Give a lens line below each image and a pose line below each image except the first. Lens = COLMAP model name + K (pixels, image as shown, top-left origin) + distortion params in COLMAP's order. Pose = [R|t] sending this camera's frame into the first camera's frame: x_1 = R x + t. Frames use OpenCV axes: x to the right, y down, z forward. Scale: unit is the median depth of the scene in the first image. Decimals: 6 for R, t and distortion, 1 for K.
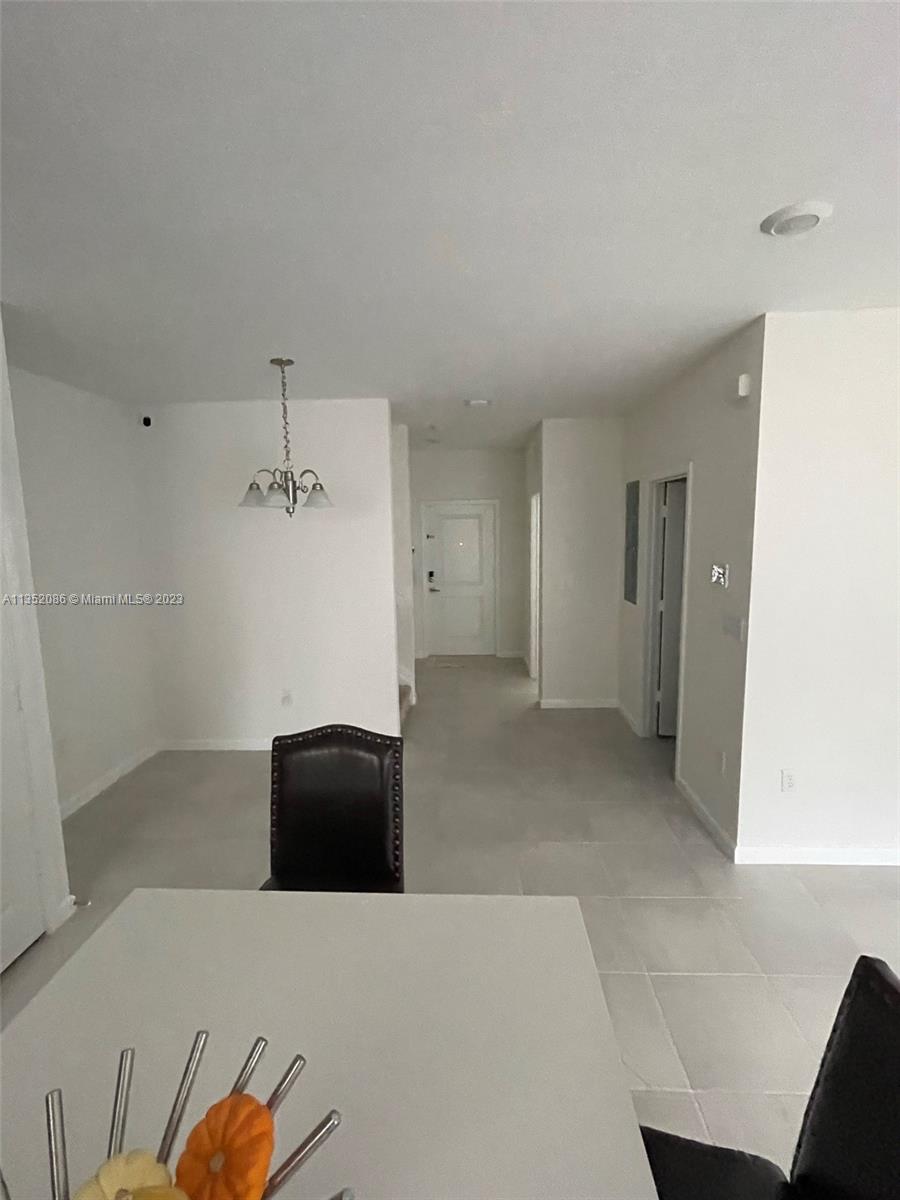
lens RADIAL K [[557.0, 0, 451.0], [0, 557.0, 597.2], [0, 0, 1]] dist [0.002045, 0.000039]
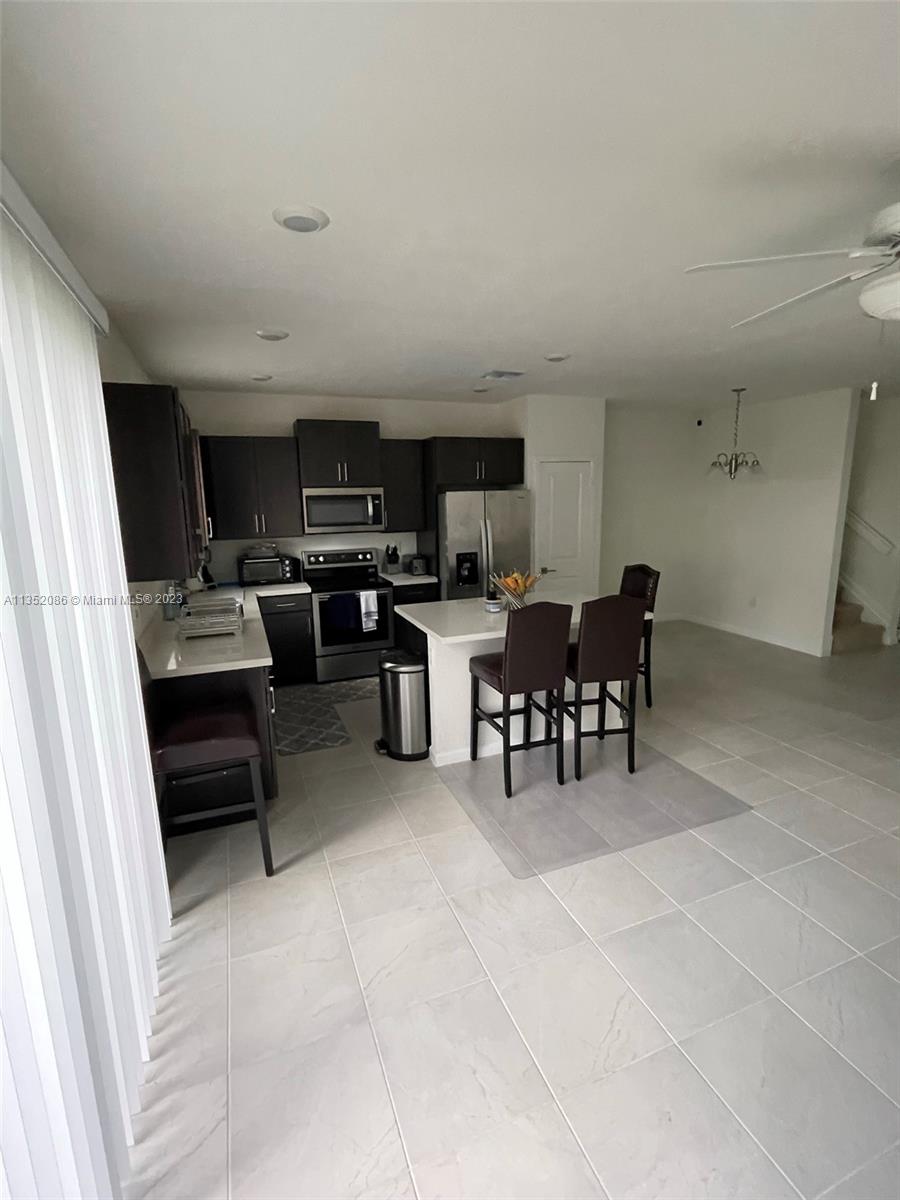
lens RADIAL K [[557.0, 0, 451.0], [0, 557.0, 597.2], [0, 0, 1]] dist [0.002045, 0.000039]
pose [[0.408278, 0.183406, -0.894243, 0.927573], [-0.105327, 0.982531, 0.153425, 0.031184], [0.906761, 0.031548, 0.420464, -0.469470]]
